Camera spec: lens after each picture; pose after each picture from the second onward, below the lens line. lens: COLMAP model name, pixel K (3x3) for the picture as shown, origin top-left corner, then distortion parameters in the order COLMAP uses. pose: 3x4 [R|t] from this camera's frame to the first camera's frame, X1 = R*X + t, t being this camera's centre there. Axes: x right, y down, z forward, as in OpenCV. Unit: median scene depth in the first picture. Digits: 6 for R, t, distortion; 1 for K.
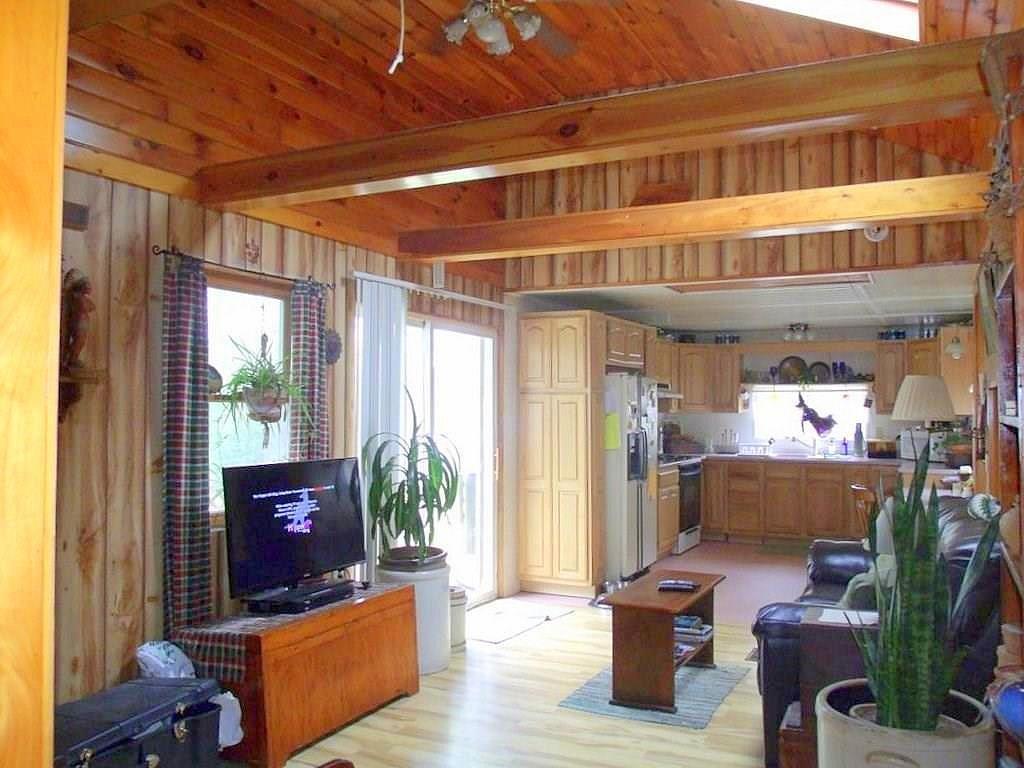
lens RADIAL K [[828.5, 0, 513.9], [0, 828.5, 384.9], [0, 0, 1]] dist [-0.043080, 0.008004]
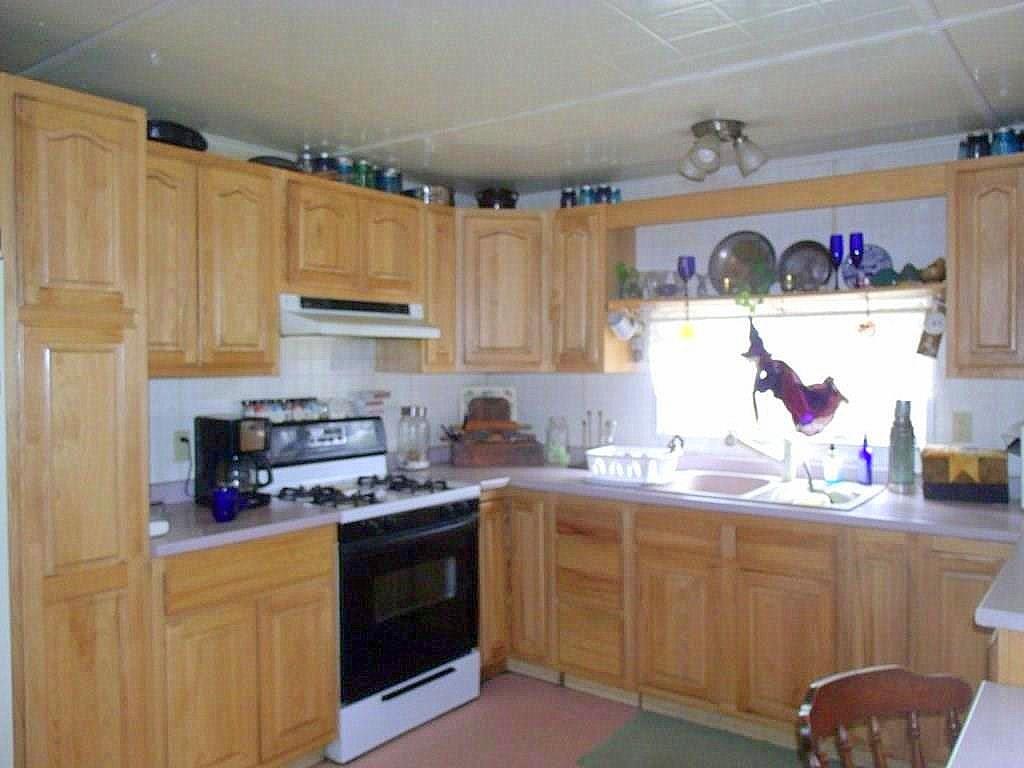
lens RADIAL K [[828.5, 0, 513.7], [0, 828.5, 384.4], [0, 0, 1]] dist [-0.043080, 0.008004]
pose [[0.987341, -0.002911, -0.158587, 0.306696], [0.011667, 0.998456, 0.054312, 0.017573], [0.158184, -0.055475, 0.985850, 0.613835]]
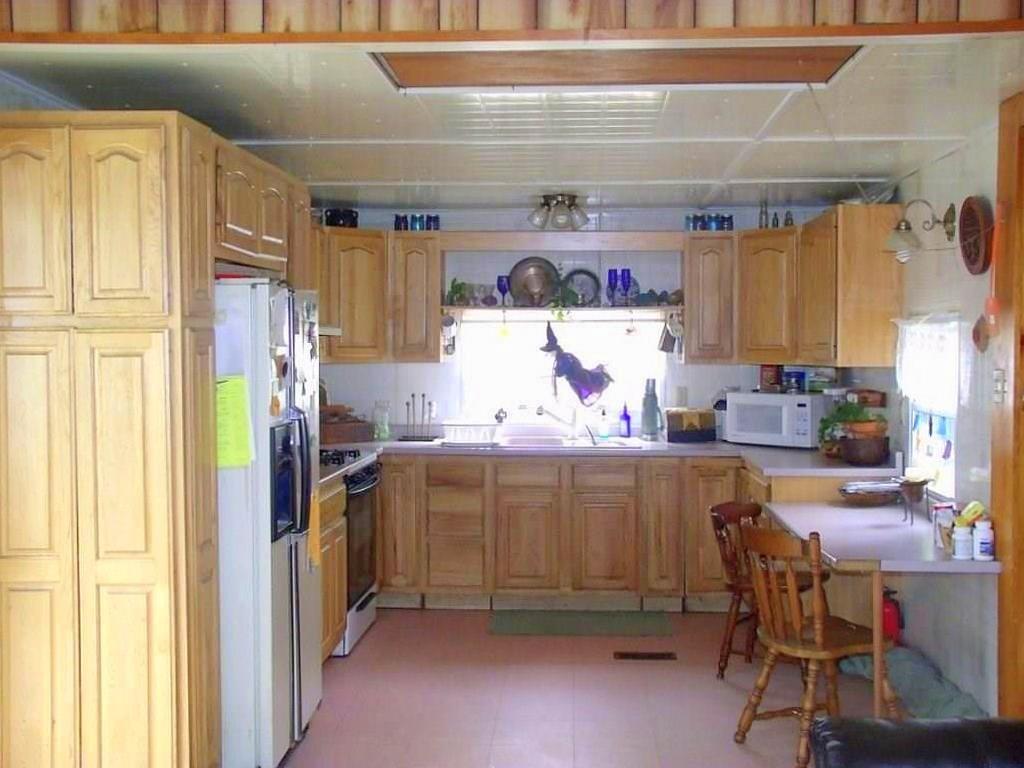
lens RADIAL K [[1198.3, 0, 517.9], [0, 1198.3, 379.9], [0, 0, 1]] dist [-0.014245, 0.000000]
pose [[0.912471, -0.017919, 0.408750, 0.005150], [-0.006219, 0.998318, 0.057648, 0.000420], [-0.409095, -0.055144, 0.910824, 0.297049]]
